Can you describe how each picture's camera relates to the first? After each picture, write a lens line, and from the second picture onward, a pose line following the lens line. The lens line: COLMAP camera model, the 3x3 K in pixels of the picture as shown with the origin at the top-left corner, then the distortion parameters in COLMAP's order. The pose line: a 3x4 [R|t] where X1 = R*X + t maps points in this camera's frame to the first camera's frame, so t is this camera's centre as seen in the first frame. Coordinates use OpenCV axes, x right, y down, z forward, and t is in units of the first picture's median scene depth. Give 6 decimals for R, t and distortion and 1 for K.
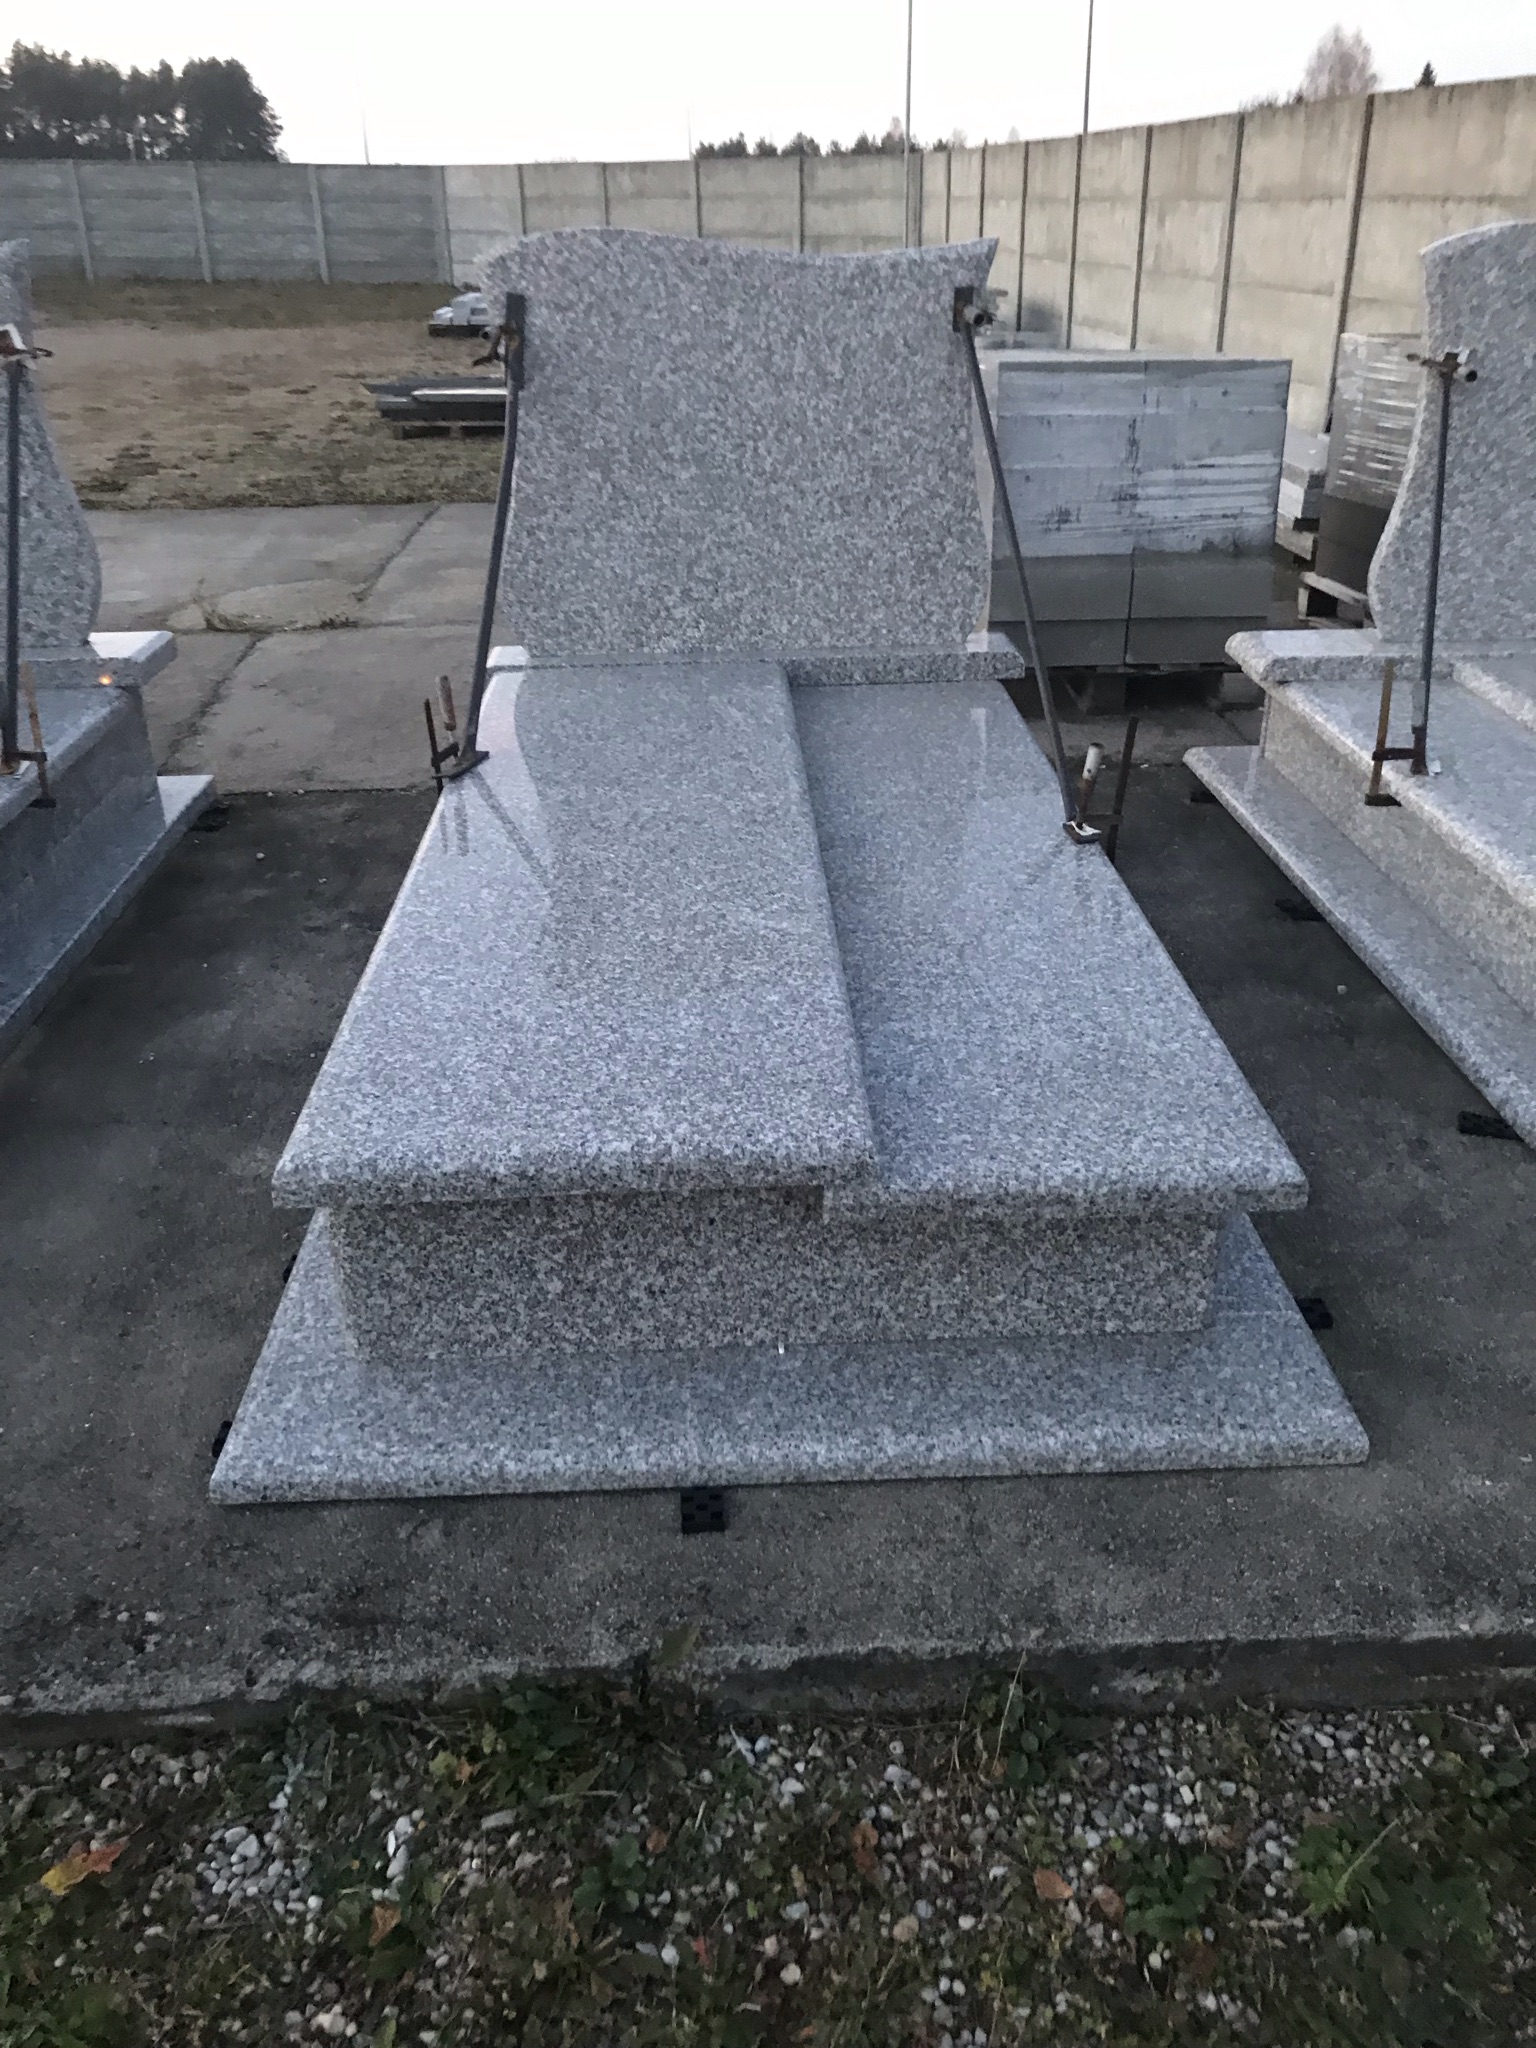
lens RADIAL K [[1670.1, 0, 760.0], [0, 1670.1, 998.4], [0, 0, 1]] dist [0.009503, 0.008975]
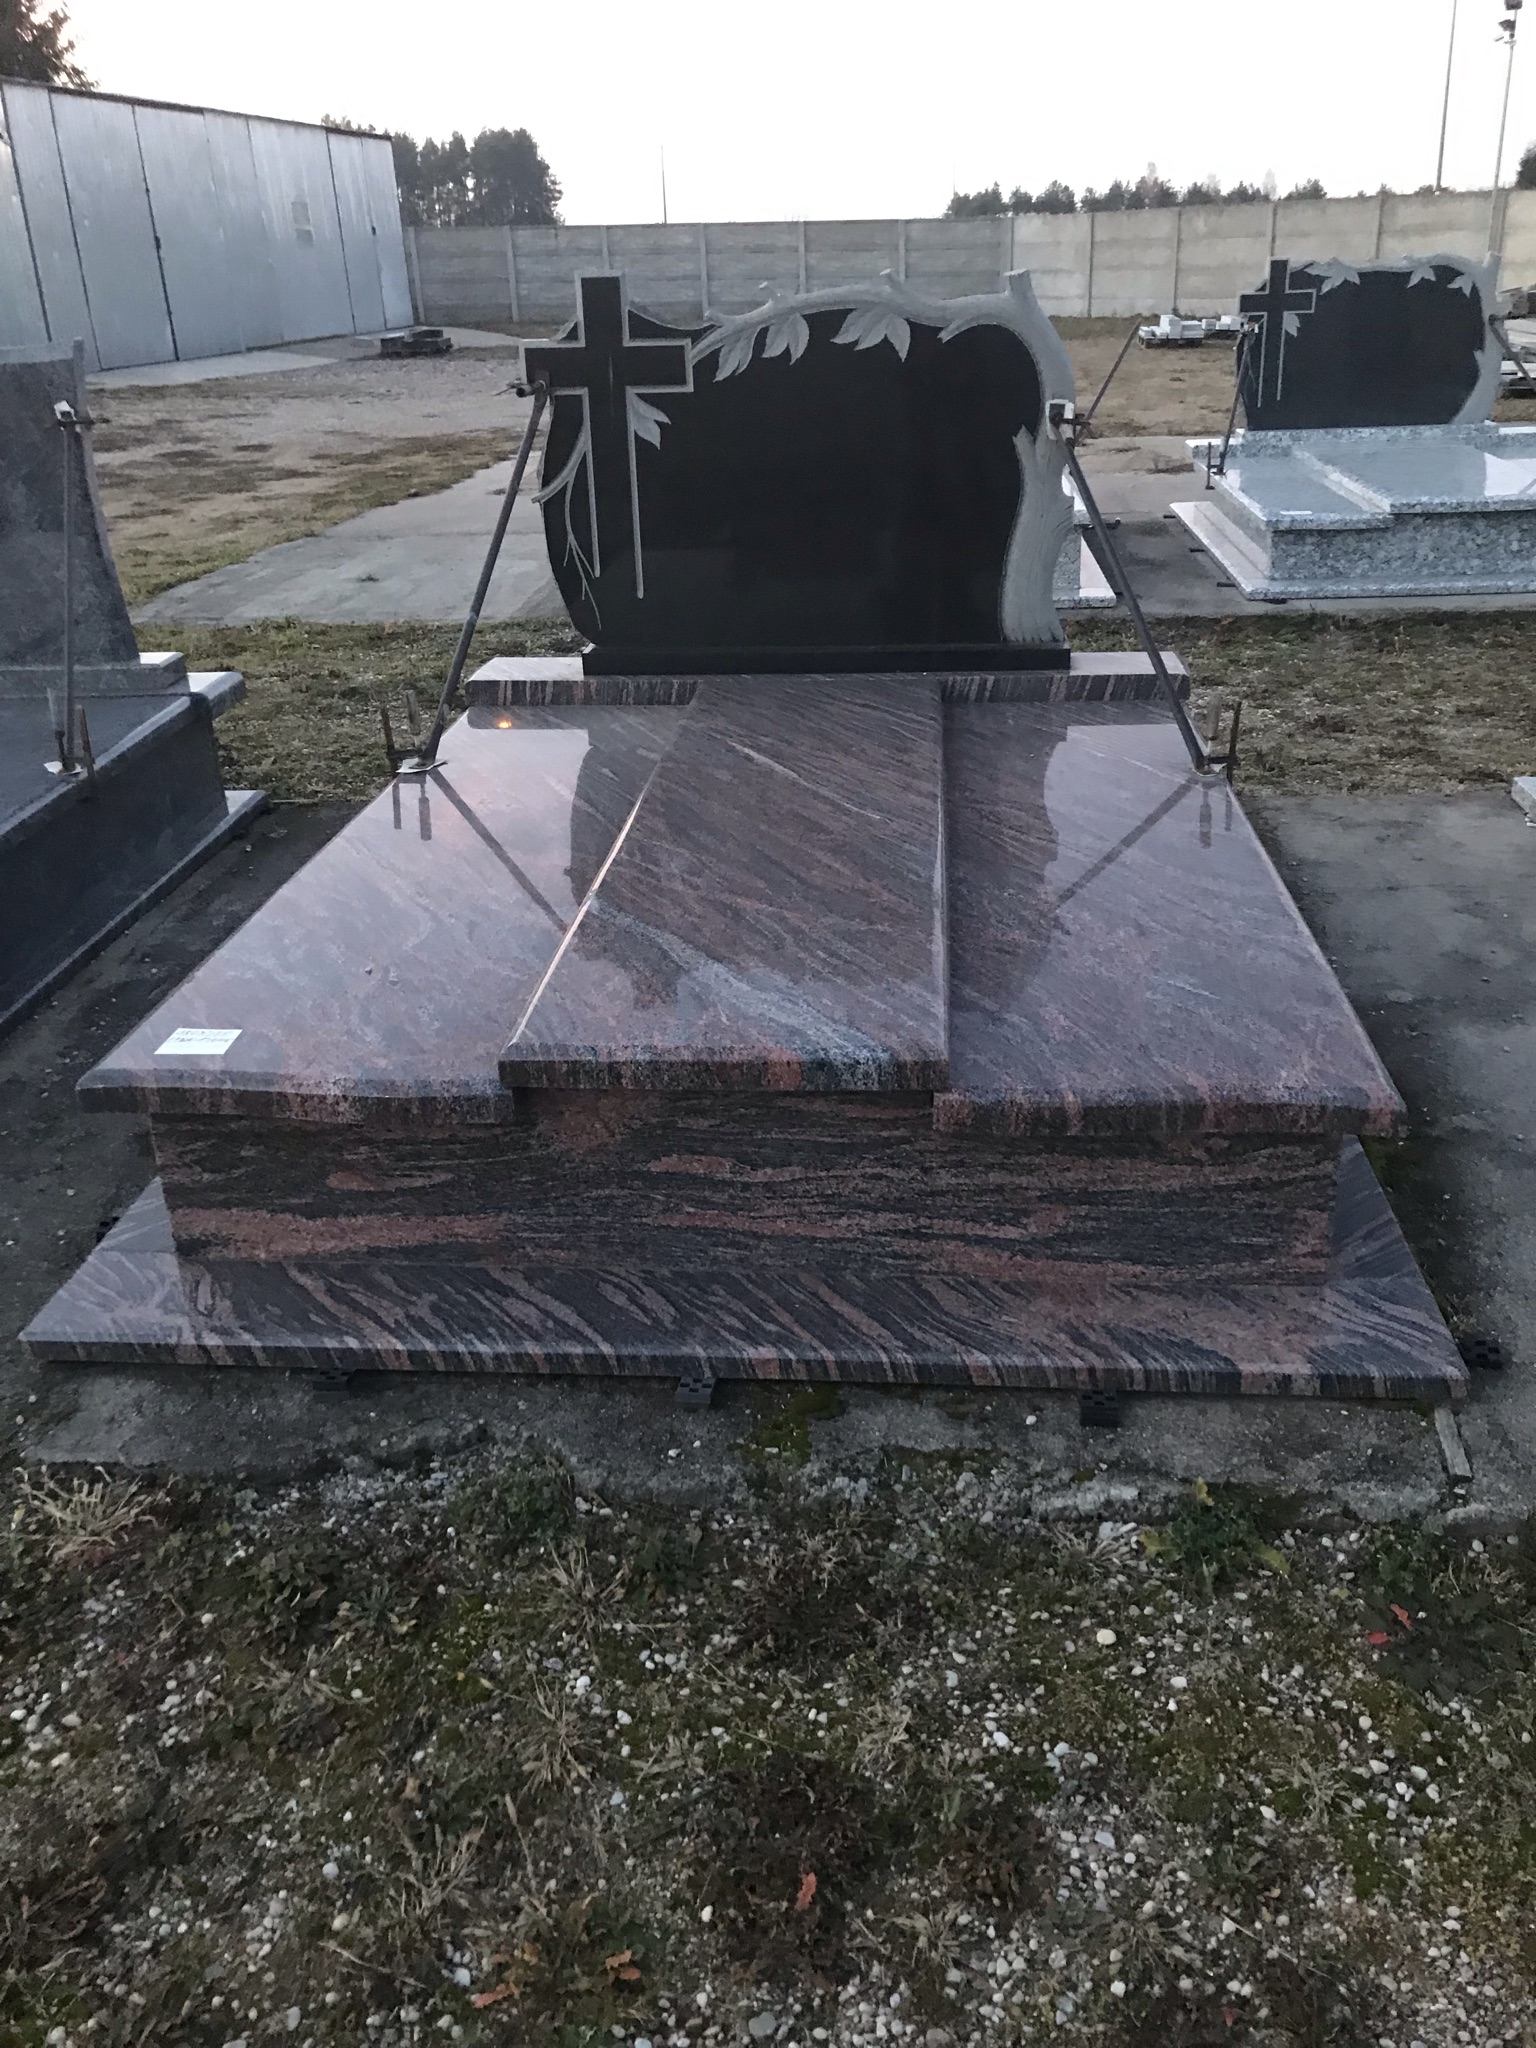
lens RADIAL K [[1660.2, 0, 802.5], [0, 1660.2, 994.4], [0, 0, 1]] dist [0.017145, -0.020667]
pose [[0.994620, 0.019767, -0.101684, -0.388288], [-0.022253, 0.999479, -0.023369, 0.153711], [0.101169, 0.025506, 0.994542, -0.317829]]
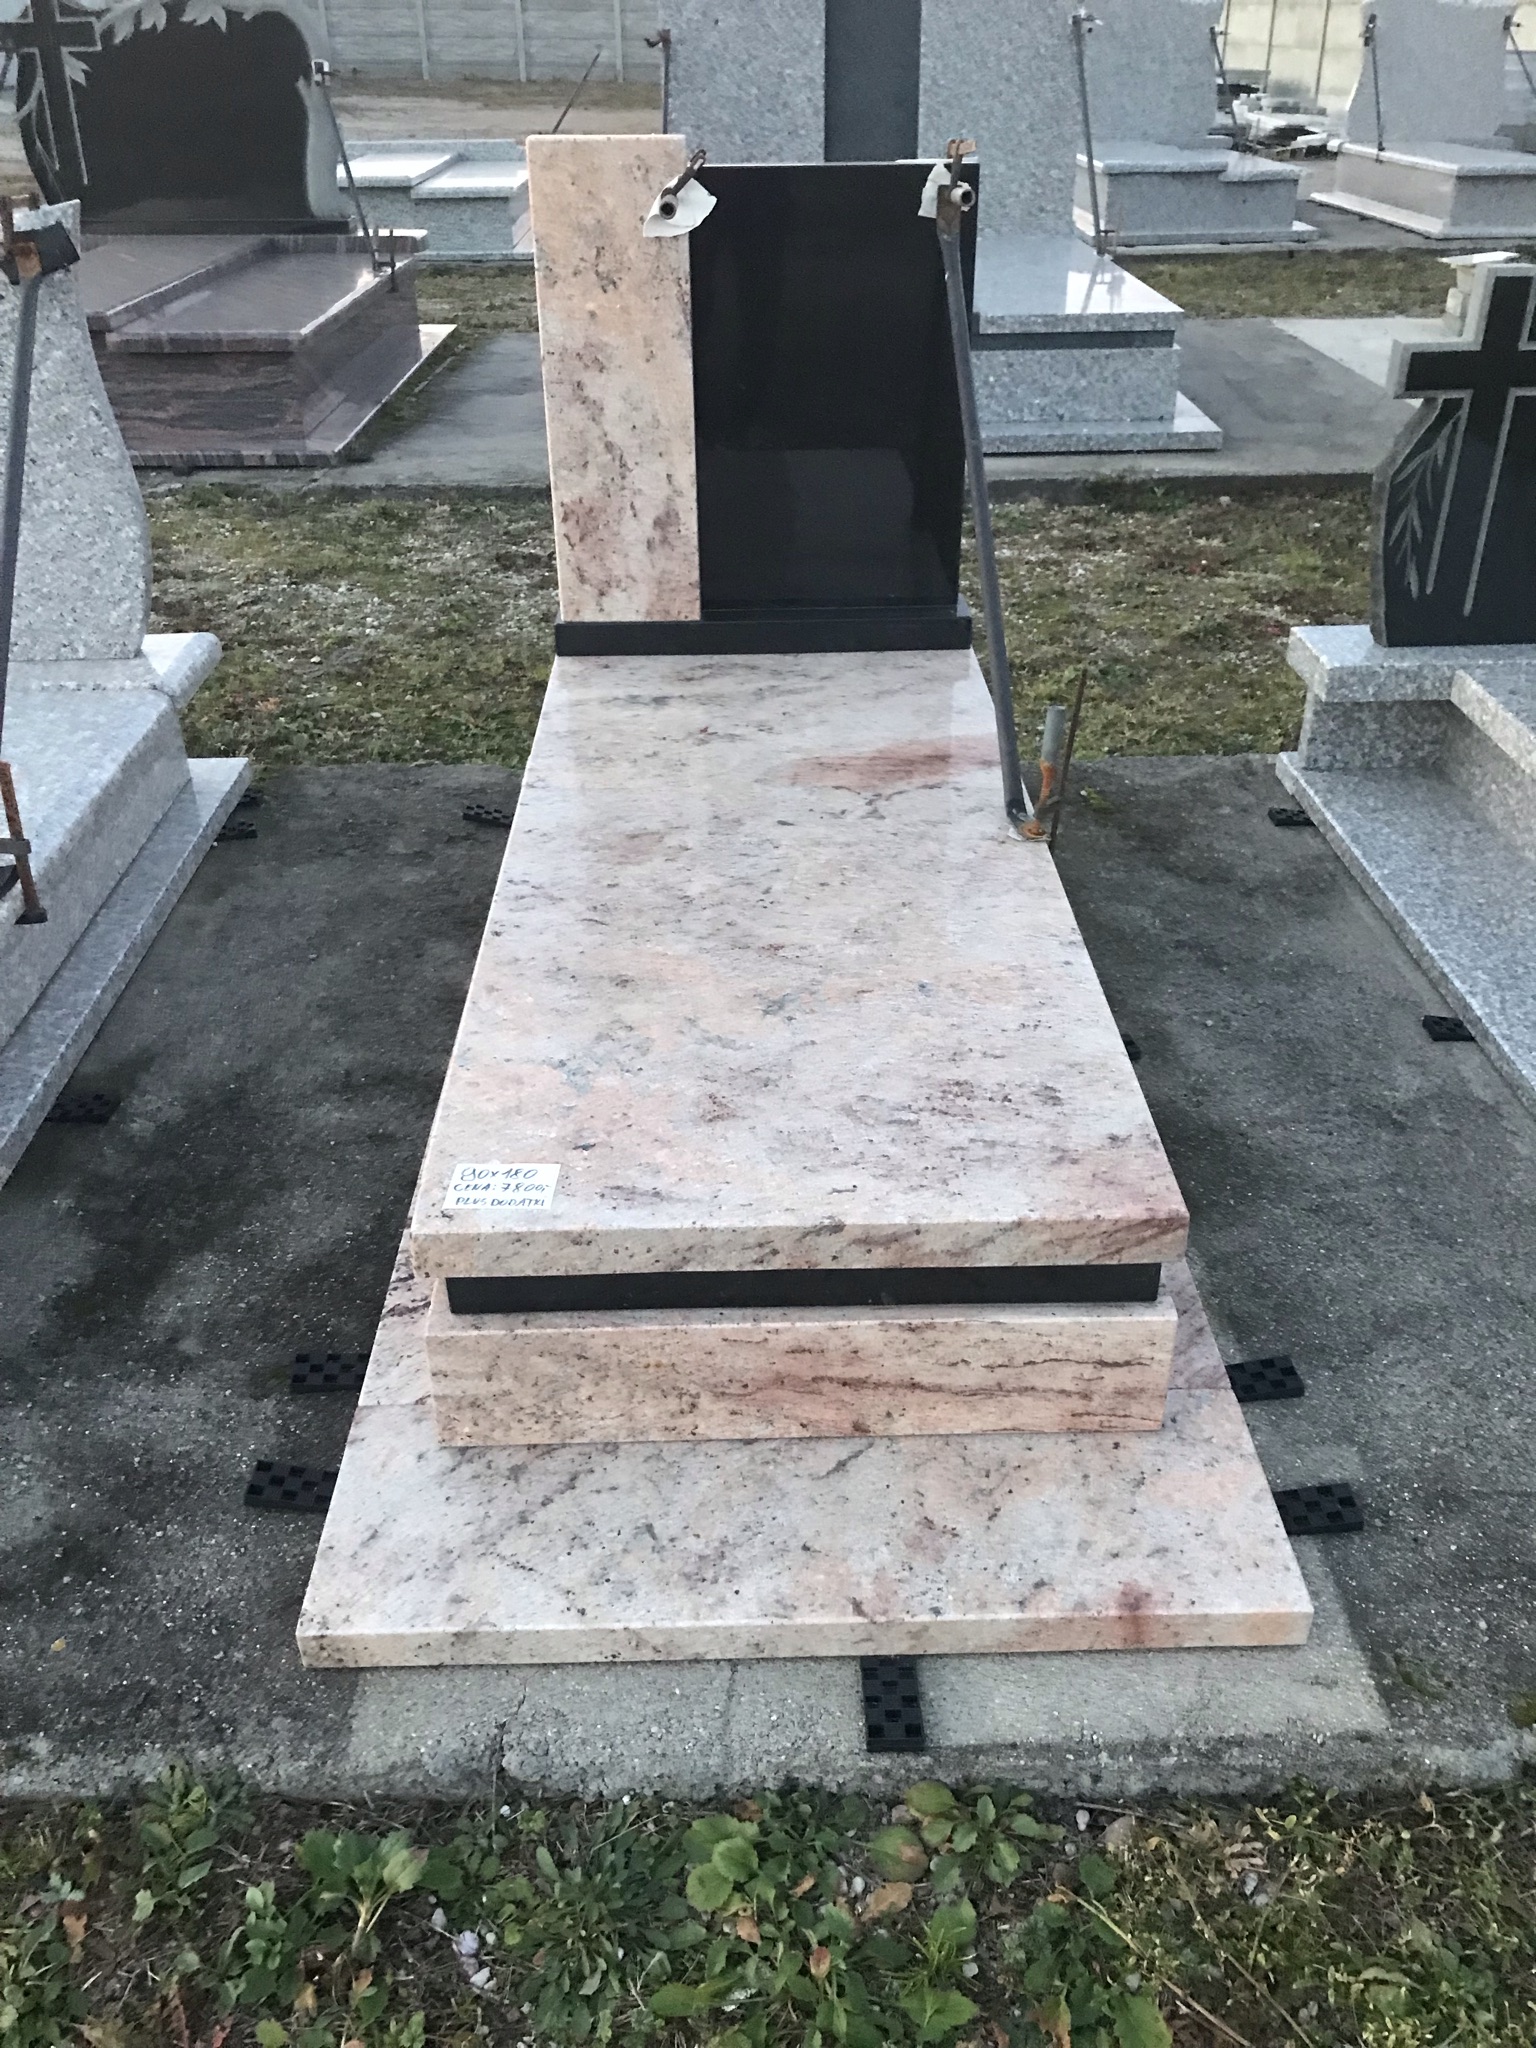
lens RADIAL K [[1653.3, 0, 767.1], [0, 1653.3, 1036.4], [0, 0, 1]] dist [0.006484, -0.006966]
pose [[0.999923, 0.007296, -0.009996, -0.265106], [-0.006204, 0.994428, 0.105238, 0.254196], [0.010708, -0.105168, 0.994397, -0.502065]]
